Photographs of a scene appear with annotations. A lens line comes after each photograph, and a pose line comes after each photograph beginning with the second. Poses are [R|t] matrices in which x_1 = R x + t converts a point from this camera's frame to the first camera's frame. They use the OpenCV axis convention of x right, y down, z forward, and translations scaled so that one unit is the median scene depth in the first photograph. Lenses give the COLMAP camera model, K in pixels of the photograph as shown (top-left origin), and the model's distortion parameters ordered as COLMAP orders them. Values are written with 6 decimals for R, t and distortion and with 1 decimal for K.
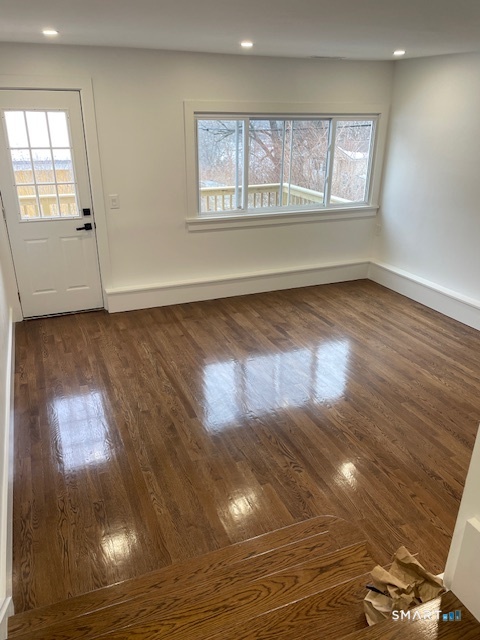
lens RADIAL K [[479.3, 0, 234.6], [0, 479.3, 321.1], [0, 0, 1]] dist [0.105628, -0.134227]
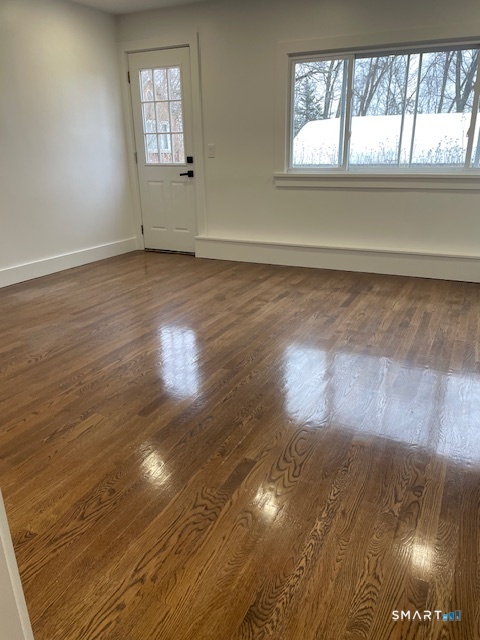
lens RADIAL K [[479.3, 0, 234.6], [0, 479.3, 321.1], [0, 0, 1]] dist [0.105628, -0.134227]
pose [[0.668241, 0.239335, -0.704396, 0.623117], [-0.278978, 0.958360, 0.060966, 0.032888], [0.689656, 0.155771, 0.707185, 0.336492]]
